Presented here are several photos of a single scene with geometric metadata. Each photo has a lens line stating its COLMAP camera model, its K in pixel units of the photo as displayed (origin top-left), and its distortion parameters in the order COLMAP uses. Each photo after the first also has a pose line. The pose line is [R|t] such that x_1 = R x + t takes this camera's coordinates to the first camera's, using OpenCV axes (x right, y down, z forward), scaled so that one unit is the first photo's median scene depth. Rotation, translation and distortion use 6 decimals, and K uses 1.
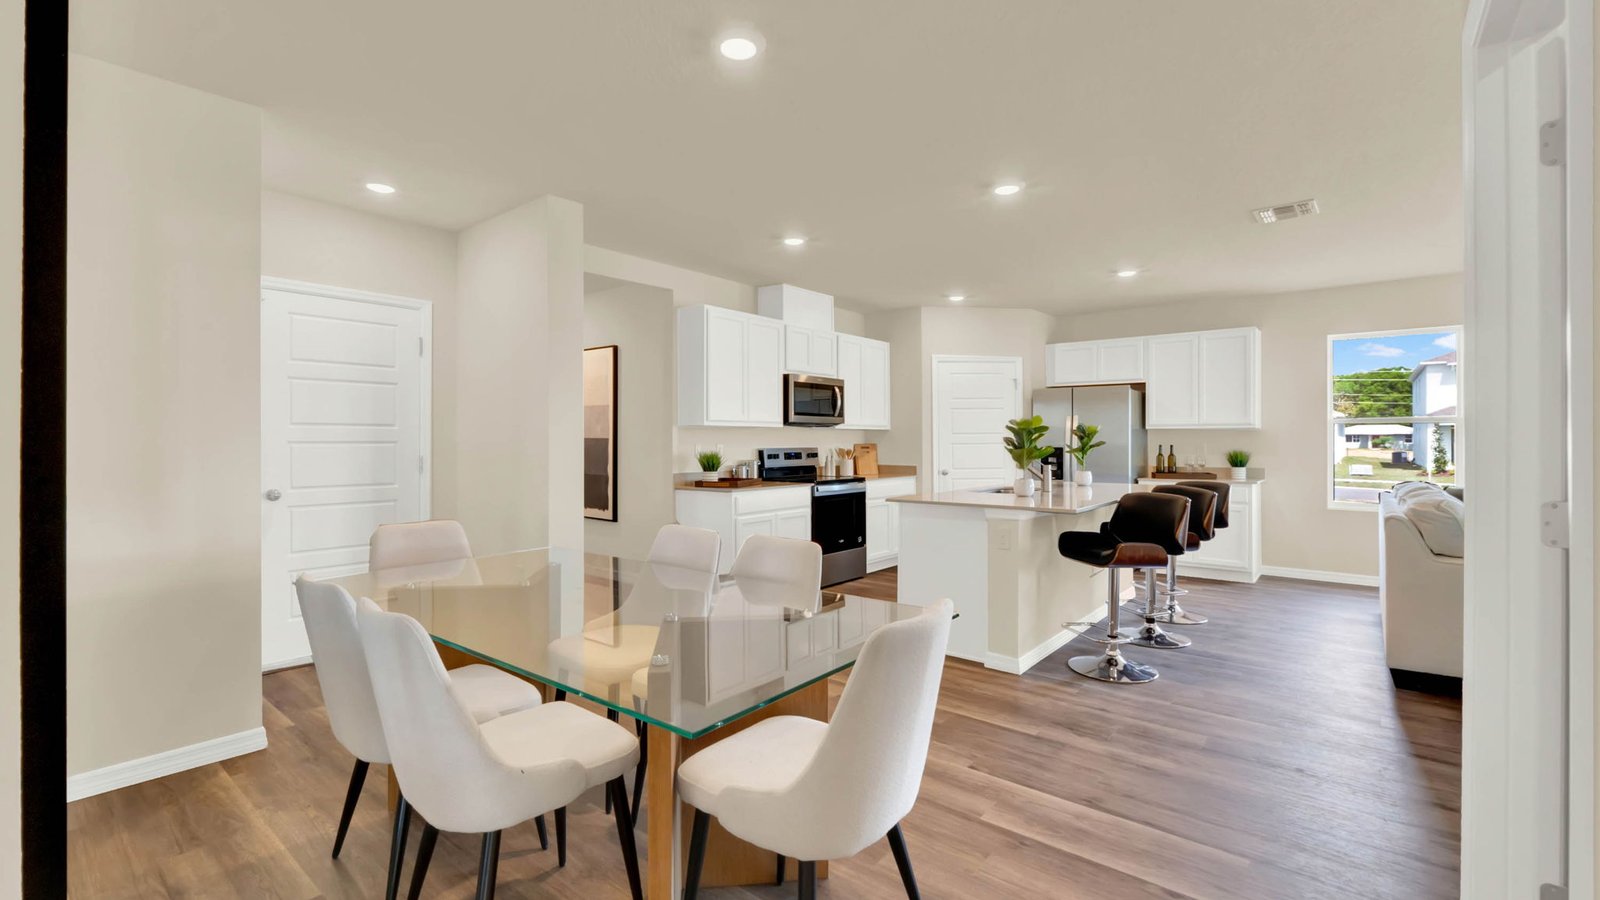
lens RADIAL K [[695.5, 0, 799.8], [0, 695.5, 447.2], [0, 0, 1]] dist [-0.002295, -0.000014]
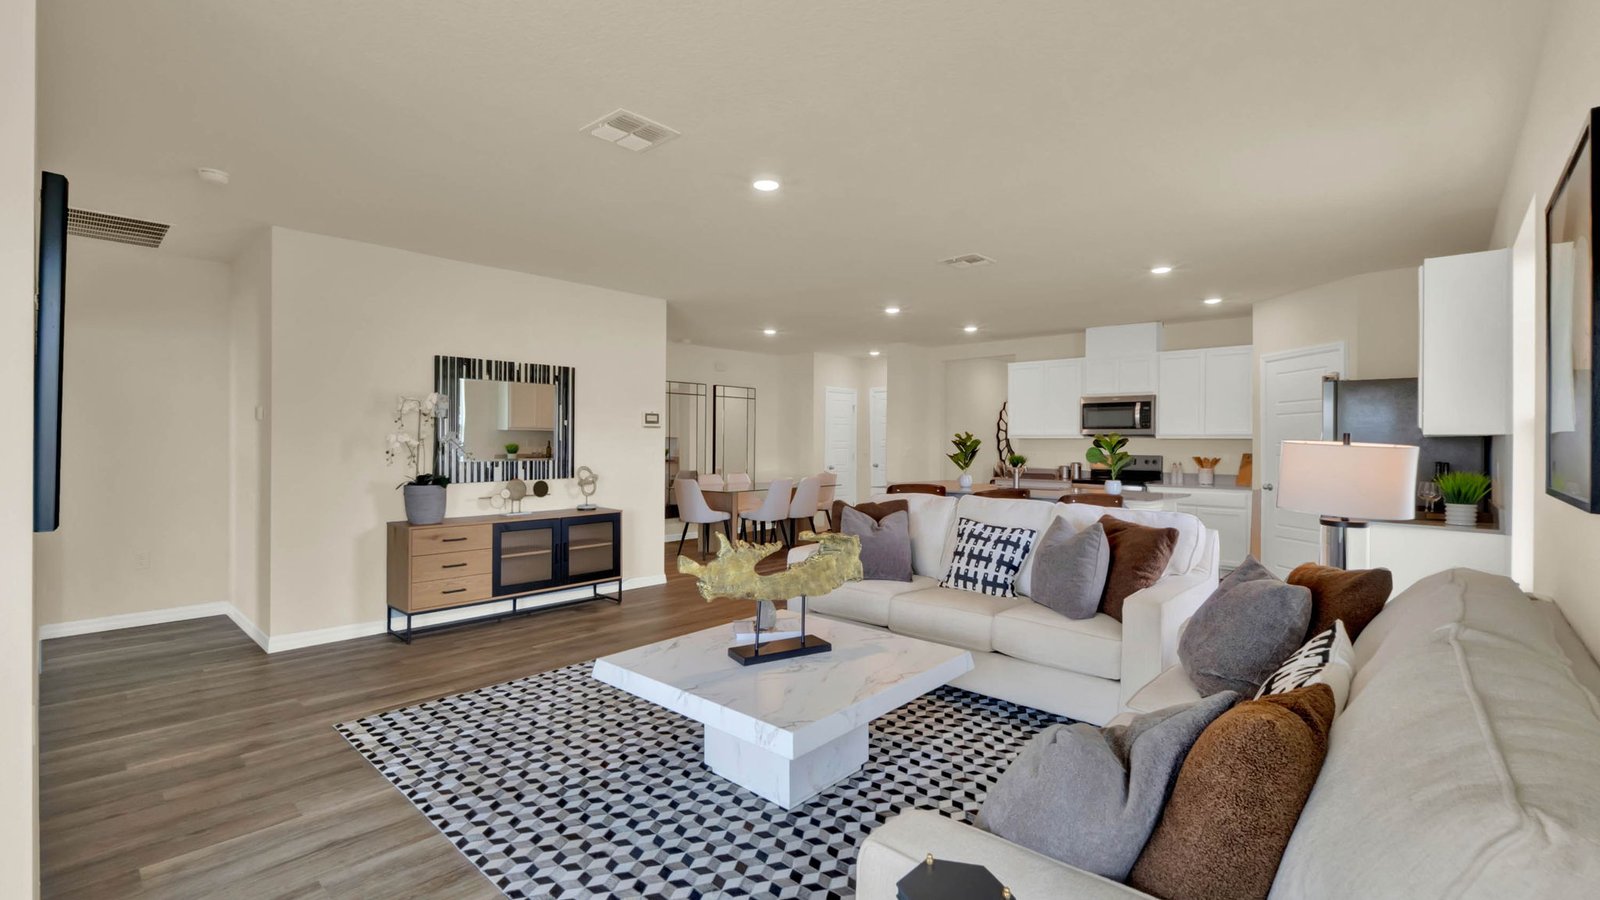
lens RADIAL K [[695.5, 0, 799.8], [0, 695.5, 447.2], [0, 0, 1]] dist [-0.002295, -0.000014]
pose [[-0.061116, 0.008294, -0.998096, 1.234768], [-0.015057, 0.999844, 0.009230, -0.015029], [0.998017, 0.015592, -0.060981, 0.503766]]
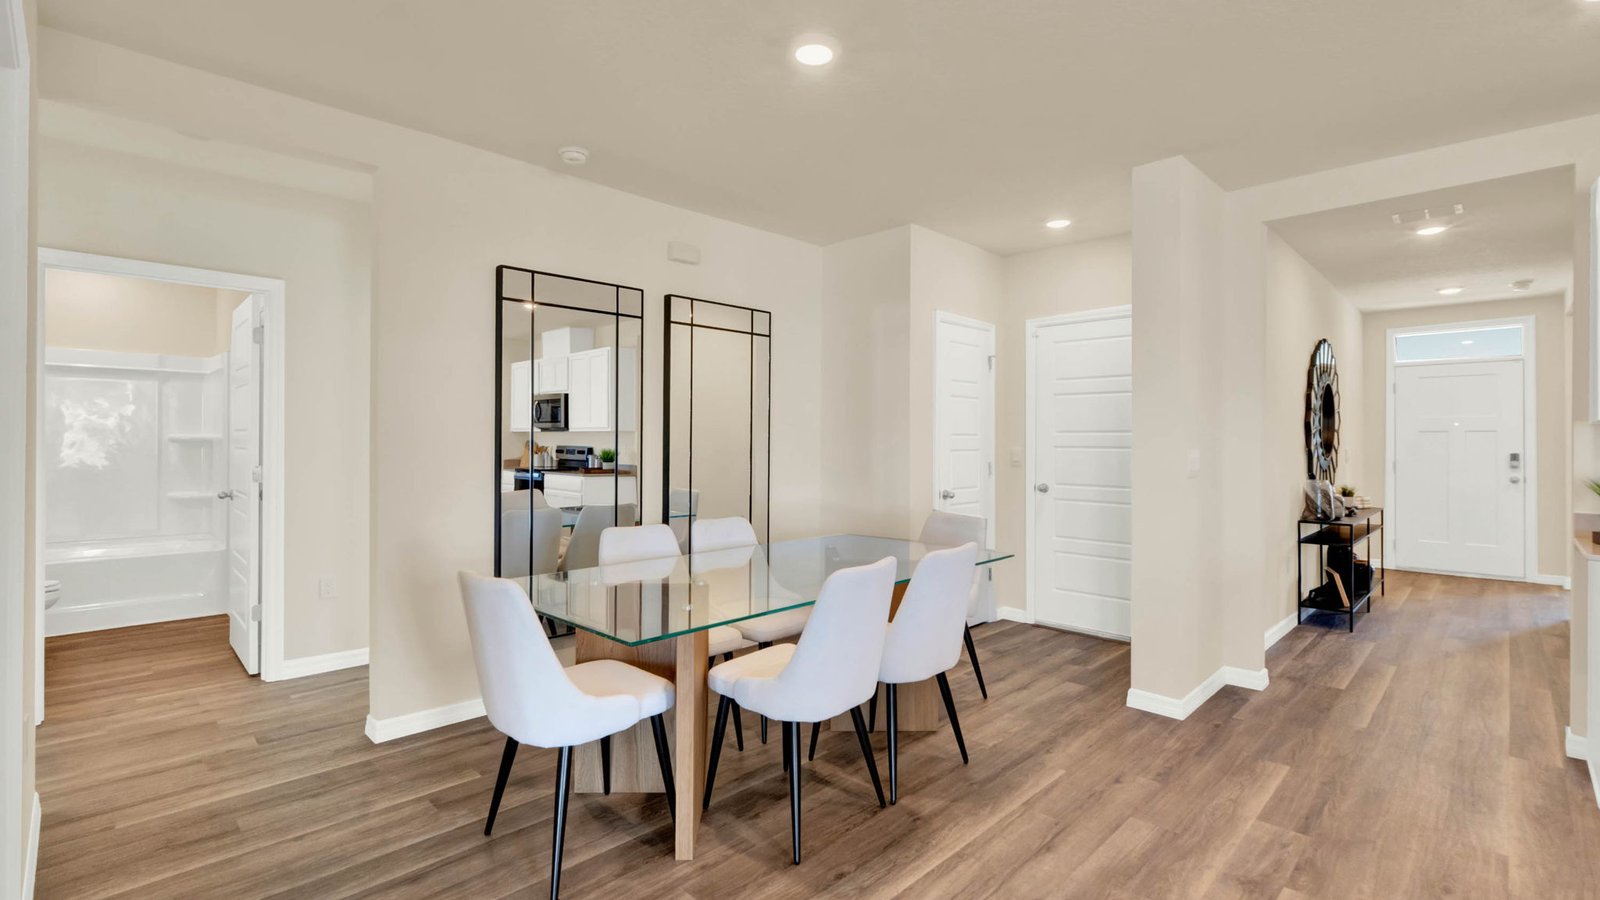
lens RADIAL K [[713.8, 0, 796.9], [0, 713.8, 440.4], [0, 0, 1]] dist [-0.000662, -0.000029]
pose [[-0.101024, -0.003412, -0.994878, 0.348609], [-0.016248, 0.999866, -0.001779, -0.007161], [0.994751, 0.015985, -0.101066, 0.402389]]
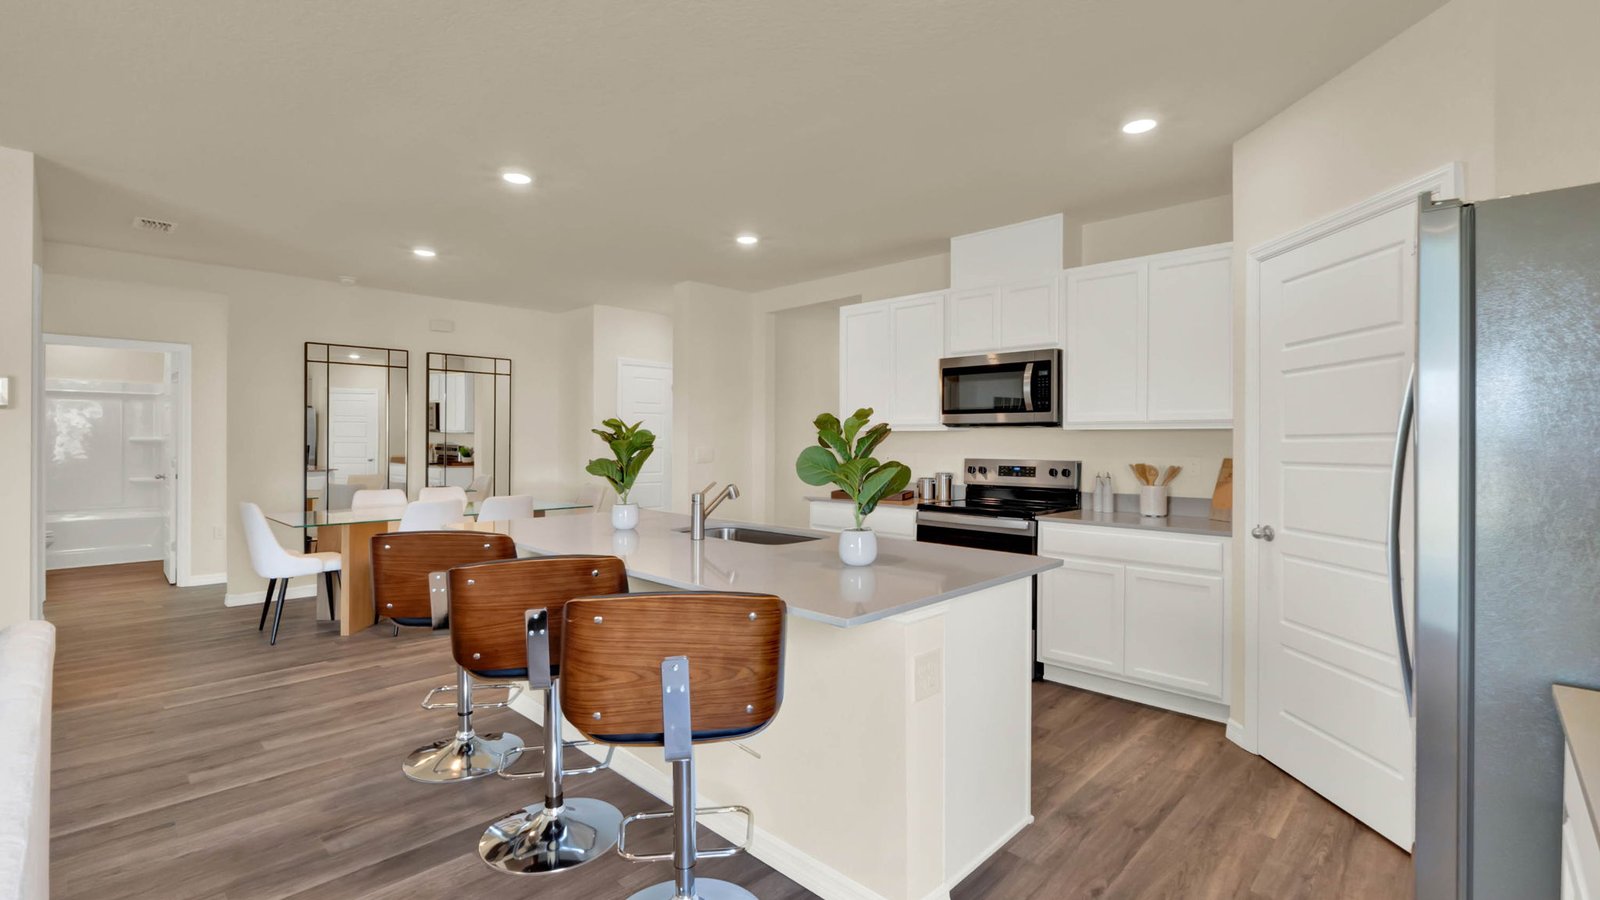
lens RADIAL K [[704.7, 0, 799.2], [0, 704.7, 441.0], [0, 0, 1]] dist [-0.005714, -0.000139]
pose [[-0.086367, 0.000321, -0.996263, 0.695562], [-0.012833, 0.999917, 0.001435, -0.015356], [0.996181, 0.012909, -0.086356, 0.842356]]
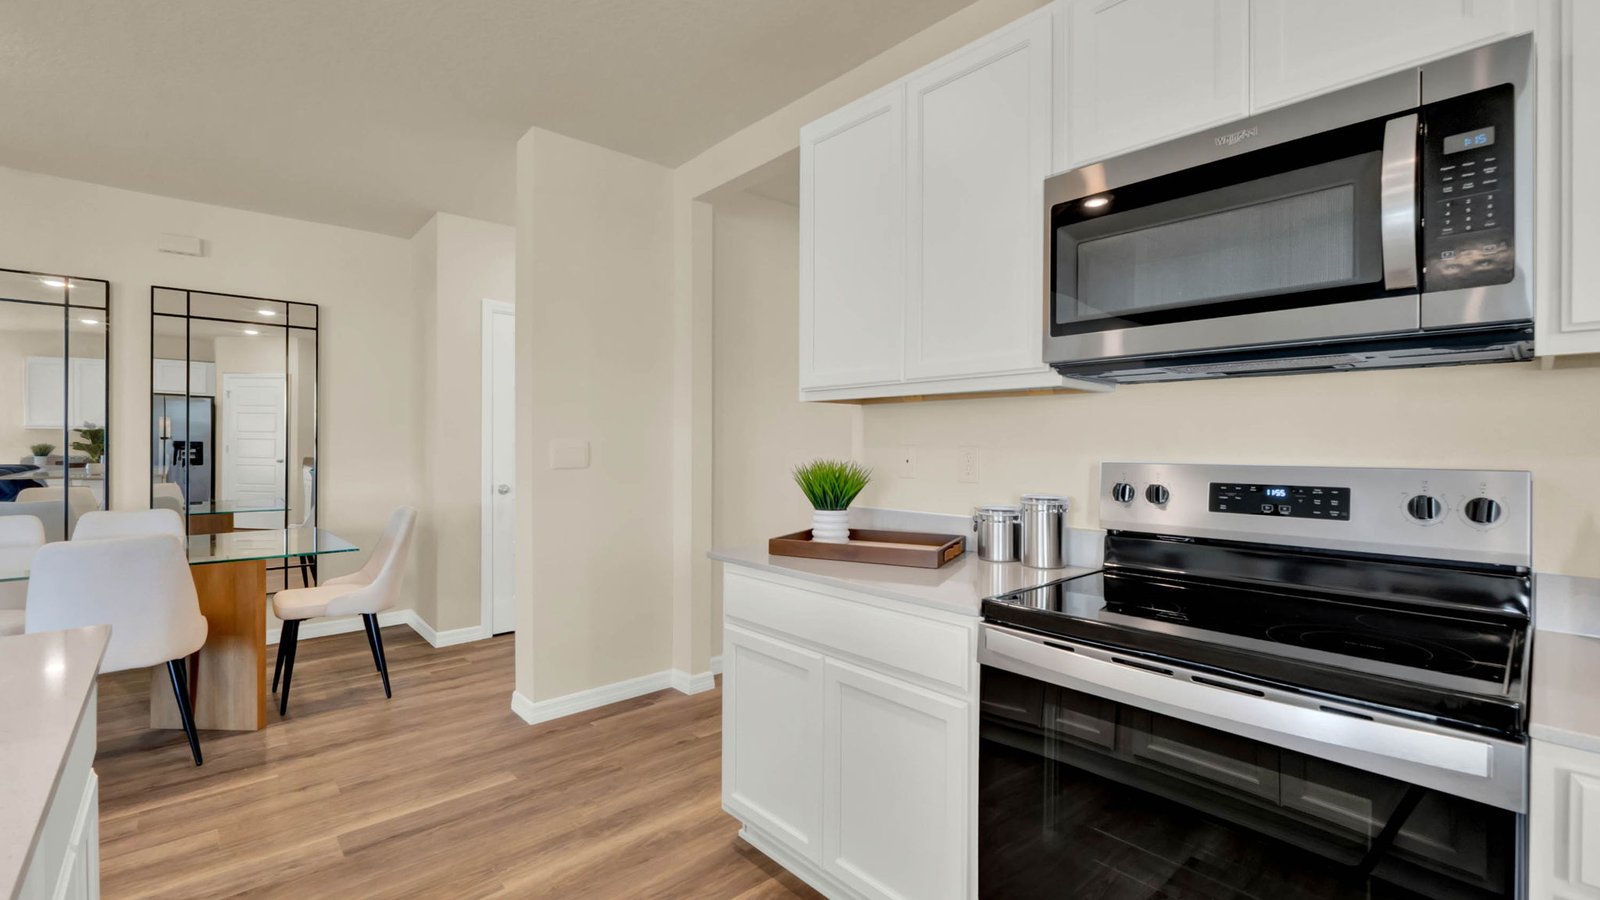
lens RADIAL K [[690.1, 0, 793.8], [0, 690.1, 445.2], [0, 0, 1]] dist [0.000864, -0.000097]
pose [[-0.161092, 0.000211, -0.986939, 0.243082], [-0.013123, 0.999911, 0.002356, -0.004207], [0.986852, 0.013331, -0.161075, 0.873588]]
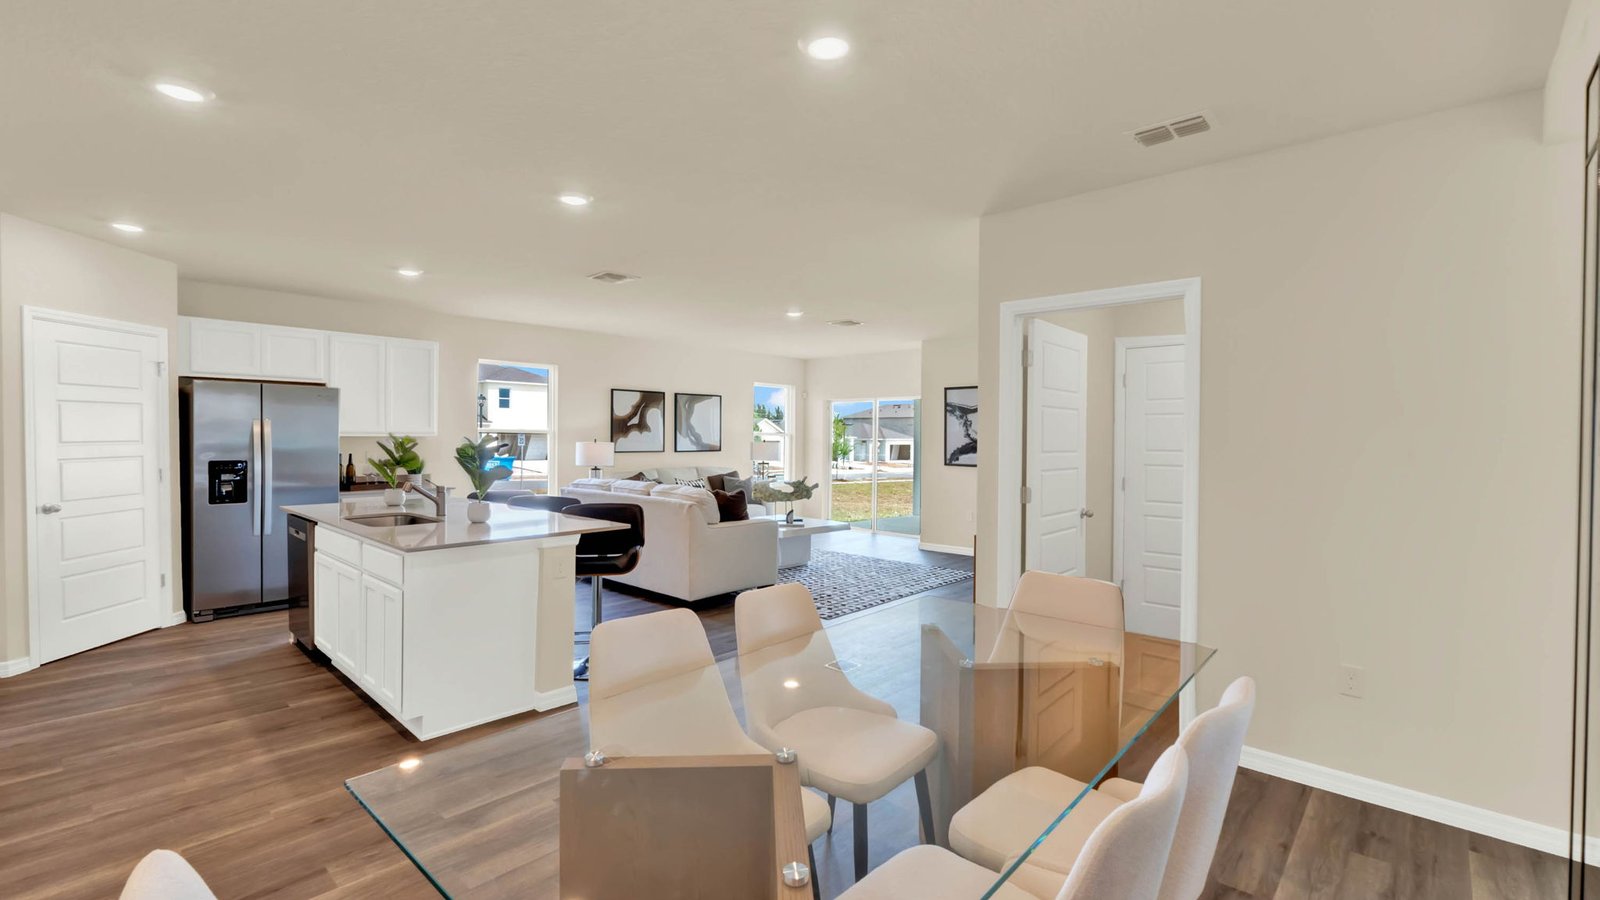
lens RADIAL K [[695.5, 0, 799.8], [0, 695.5, 447.2], [0, 0, 1]] dist [-0.002295, -0.000014]
pose [[0.067796, -0.015236, 0.997583, -0.365840], [0.000132, 0.999884, 0.015263, -0.027081], [-0.997699, -0.000903, 0.067790, 0.359580]]
